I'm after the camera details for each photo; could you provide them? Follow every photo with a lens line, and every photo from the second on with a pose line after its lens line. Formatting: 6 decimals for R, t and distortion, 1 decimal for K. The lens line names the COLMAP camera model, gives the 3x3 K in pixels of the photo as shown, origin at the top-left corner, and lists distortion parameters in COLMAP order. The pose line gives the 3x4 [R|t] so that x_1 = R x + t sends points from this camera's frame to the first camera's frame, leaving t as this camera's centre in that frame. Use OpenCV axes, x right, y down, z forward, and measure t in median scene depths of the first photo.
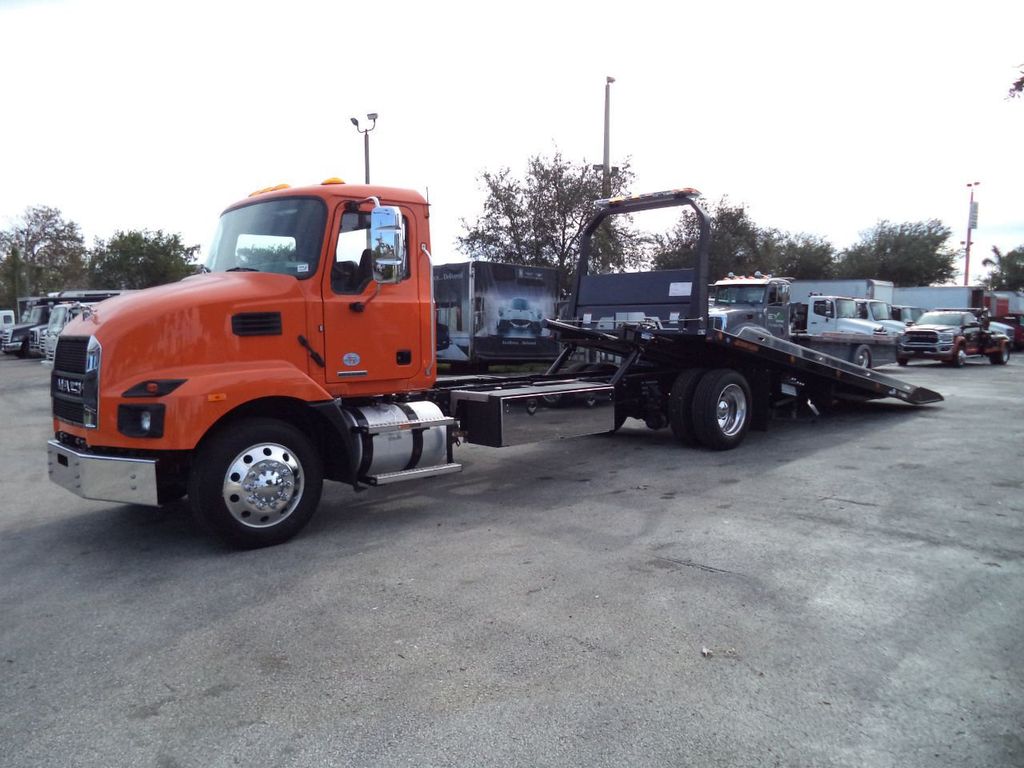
lens RADIAL K [[840.1, 0, 522.7], [0, 840.1, 408.5], [0, 0, 1]] dist [-0.032956, 0.008792]
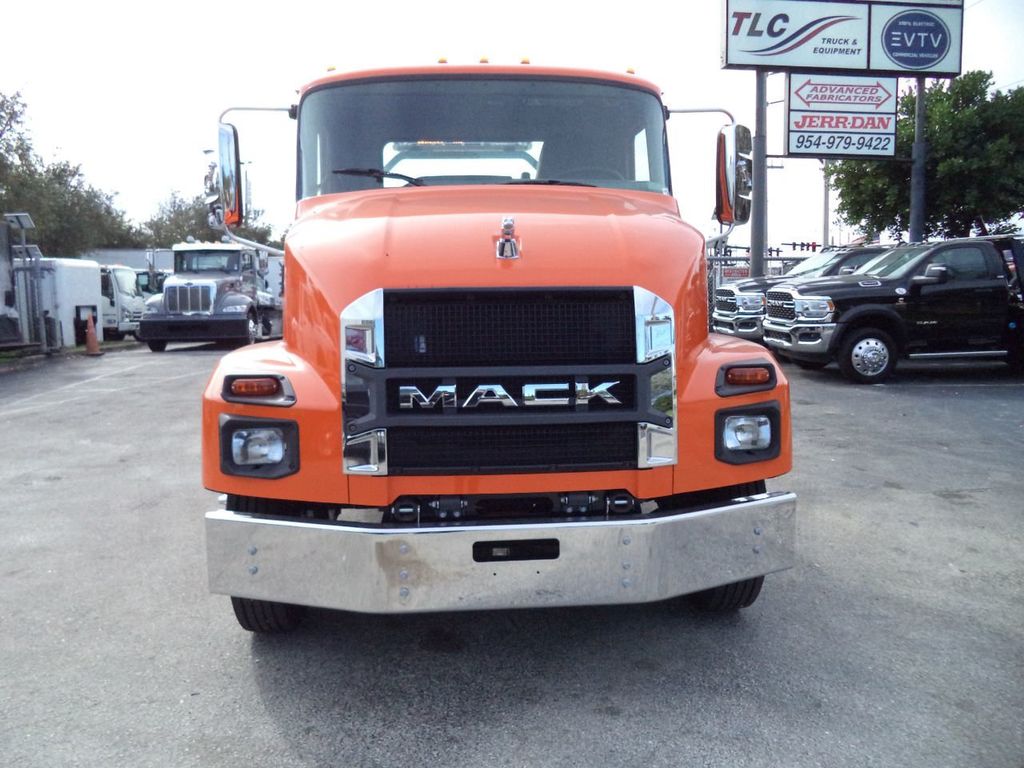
lens RADIAL K [[842.4, 0, 528.7], [0, 842.4, 382.2], [0, 0, 1]] dist [-0.029425, -0.001848]
pose [[0.612229, -0.091487, 0.785370, -0.956750], [0.093144, 0.994712, 0.043264, -0.056284], [-0.785175, 0.046665, 0.617513, 0.719307]]
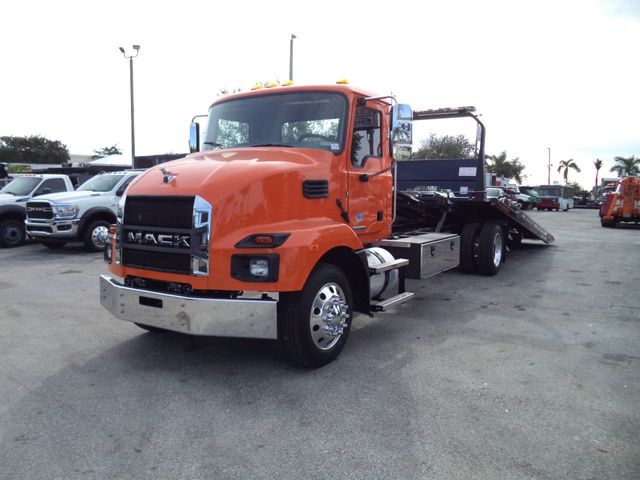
lens RADIAL K [[526.2, 0, 312.2], [0, 526.2, 245.2], [0, 0, 1]] dist [-0.010792, -0.002893]
pose [[0.967675, -0.009559, 0.252019, -0.543400], [0.010554, 0.999941, -0.002597, -0.014293], [-0.251979, 0.005173, 0.967719, 0.238360]]
